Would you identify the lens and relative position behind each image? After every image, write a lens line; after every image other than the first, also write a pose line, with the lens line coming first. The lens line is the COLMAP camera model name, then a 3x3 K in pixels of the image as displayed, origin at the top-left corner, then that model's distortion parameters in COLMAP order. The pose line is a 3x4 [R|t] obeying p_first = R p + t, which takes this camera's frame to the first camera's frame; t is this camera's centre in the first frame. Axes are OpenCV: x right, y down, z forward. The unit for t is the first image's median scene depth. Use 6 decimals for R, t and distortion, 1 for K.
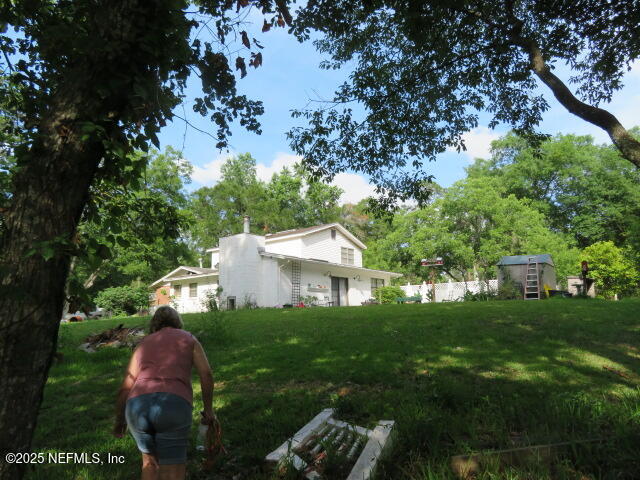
lens RADIAL K [[471.6, 0, 320.0], [0, 471.6, 240.0], [0, 0, 1]] dist [0.001992, 0.000261]
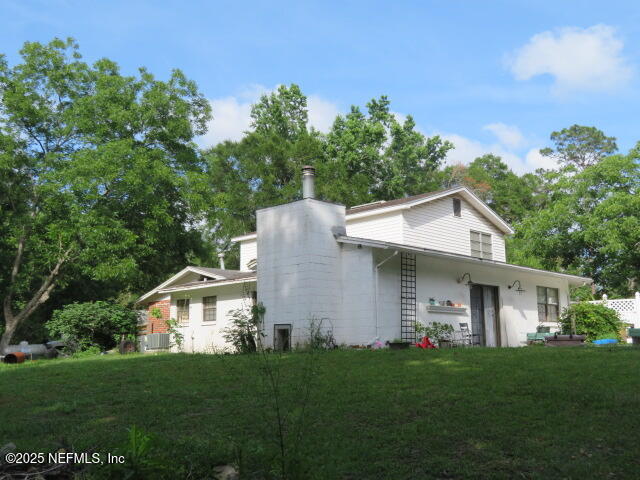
lens RADIAL K [[643.2, 0, 320.0], [0, 643.2, 240.0], [0, 0, 1]] dist [-0.006254, -0.004312]
pose [[0.995344, -0.009944, -0.095871, -0.058669], [0.010911, 0.999895, 0.009564, 0.017072], [0.095766, -0.010565, 0.995348, 0.231782]]
